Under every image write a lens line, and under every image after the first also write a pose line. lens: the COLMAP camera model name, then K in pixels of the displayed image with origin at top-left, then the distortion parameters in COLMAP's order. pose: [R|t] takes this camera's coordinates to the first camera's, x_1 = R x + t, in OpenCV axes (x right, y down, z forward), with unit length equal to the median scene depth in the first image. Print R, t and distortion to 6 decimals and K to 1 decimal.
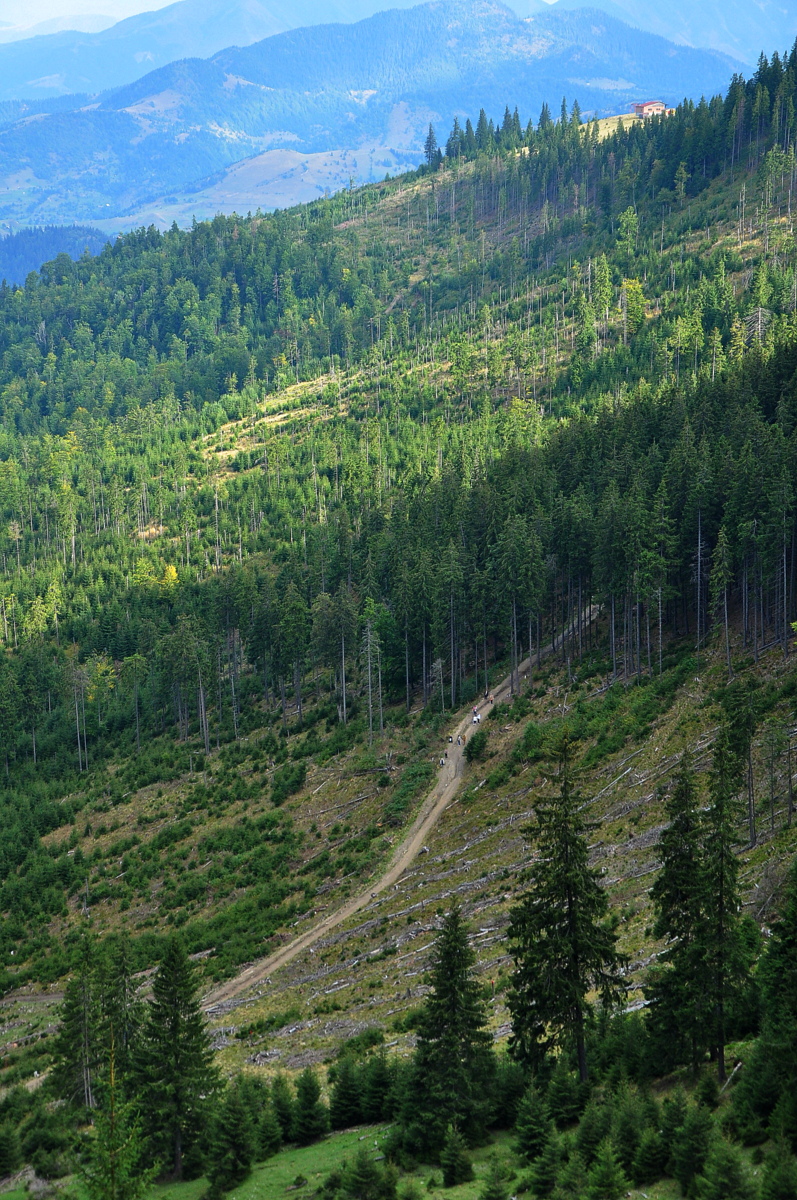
lens RADIAL K [[2473.8, 0, 399.2], [0, 2473.8, 605.5], [0, 0, 1]] dist [0.444183, 0.000000]
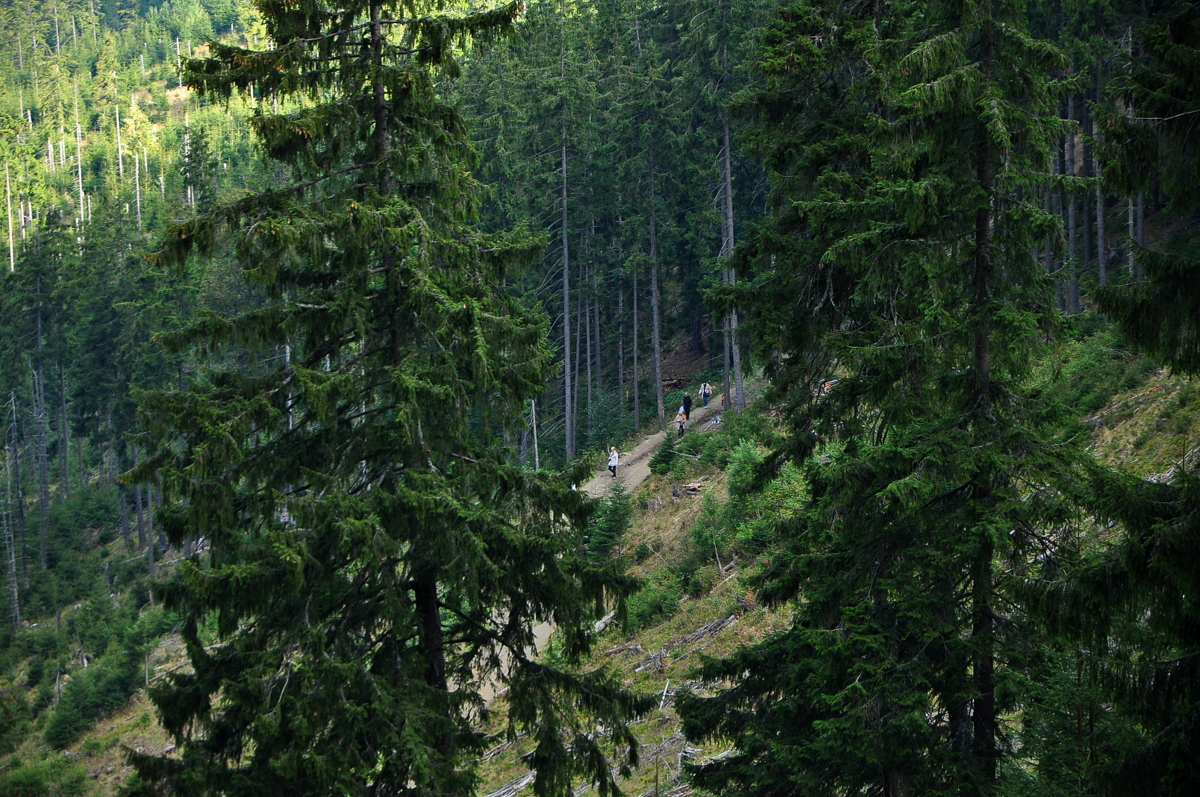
lens RADIAL K [[5405.4, 0, 599.9], [0, 5405.4, 396.9], [0, 0, 1]] dist [1.463343, 0.000000]
pose [[0.999531, 0.001879, -0.030568, 0.055698], [-0.003486, 0.998610, -0.052601, 0.080127], [0.030427, 0.052683, 0.998148, 0.258447]]
